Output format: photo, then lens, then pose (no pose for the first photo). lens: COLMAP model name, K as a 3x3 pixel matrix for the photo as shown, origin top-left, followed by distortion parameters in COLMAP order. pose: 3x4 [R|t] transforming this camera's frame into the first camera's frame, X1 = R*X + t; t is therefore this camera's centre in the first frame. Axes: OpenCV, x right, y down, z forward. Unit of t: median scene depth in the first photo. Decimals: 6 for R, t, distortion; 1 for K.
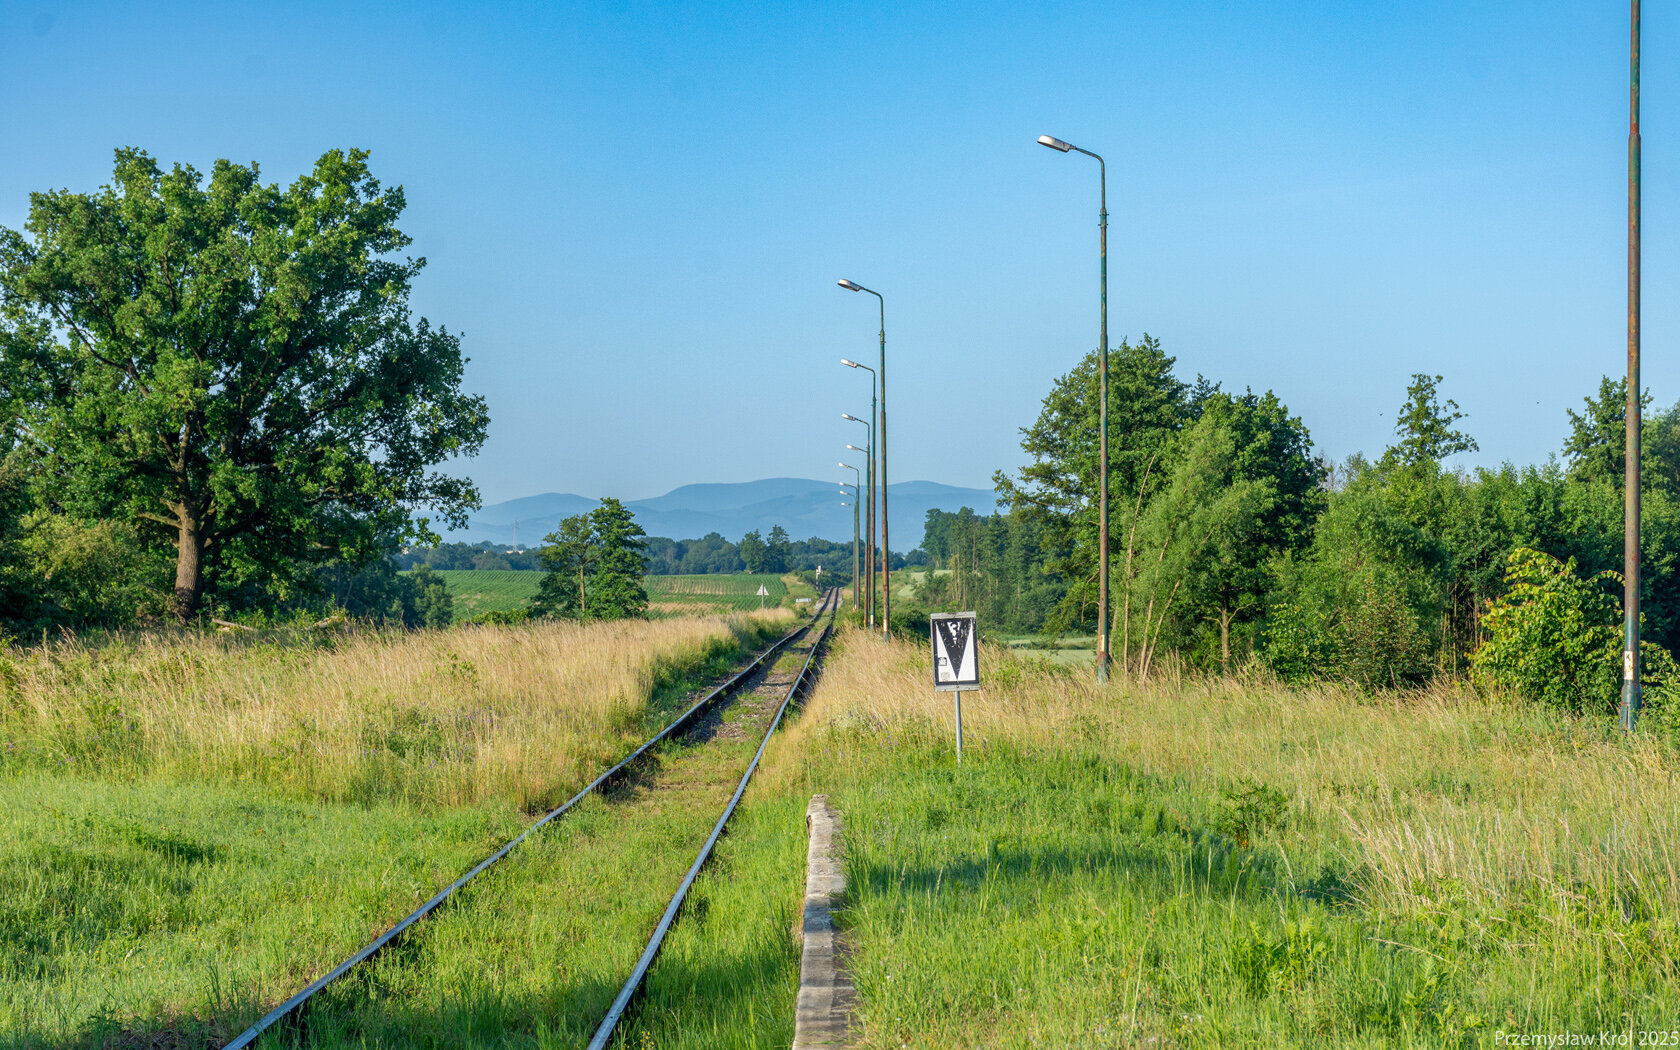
lens RADIAL K [[4421.9, 0, 840.0], [0, 4421.9, 525.6], [0, 0, 1]] dist [-0.045003, 0.000000]
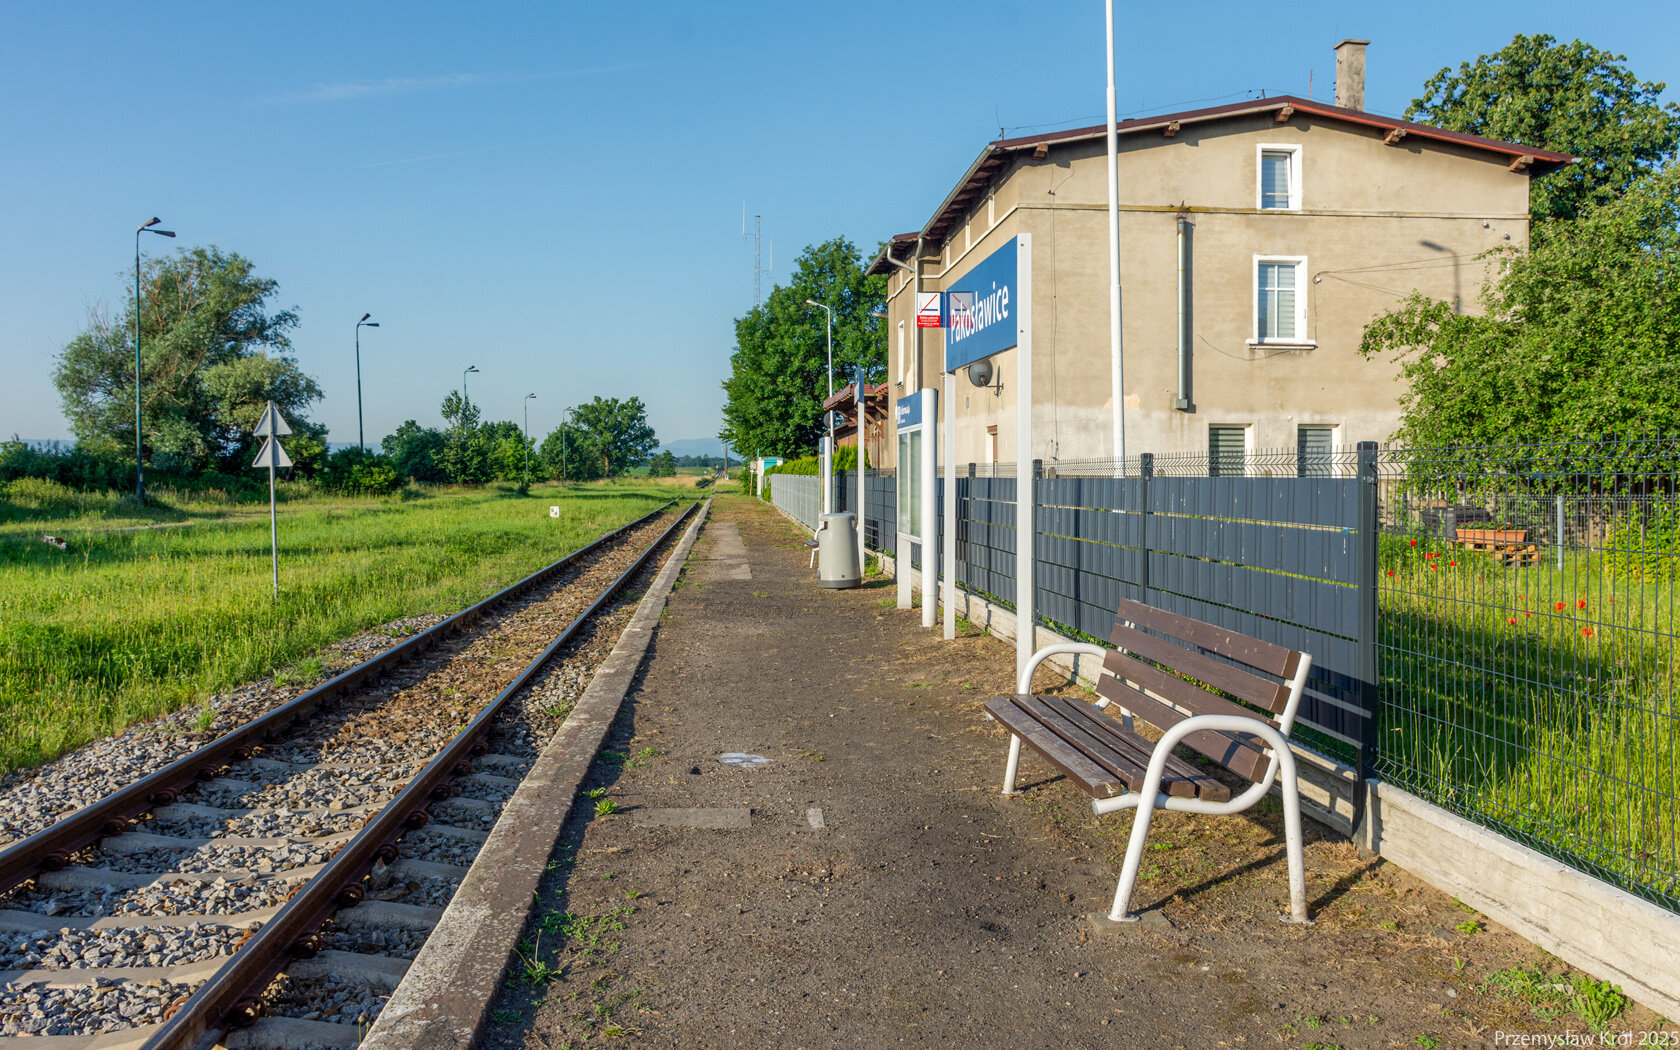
lens RADIAL K [[1356.2, 0, 833.5], [0, 1356.2, 510.7], [0, 0, 1]] dist [-0.037006, 0.029748]
pose [[0.996752, -0.002426, 0.080501, 0.005205], [-0.001104, 0.999041, 0.043769, -0.012803], [-0.080530, -0.043715, 0.995793, -0.798204]]
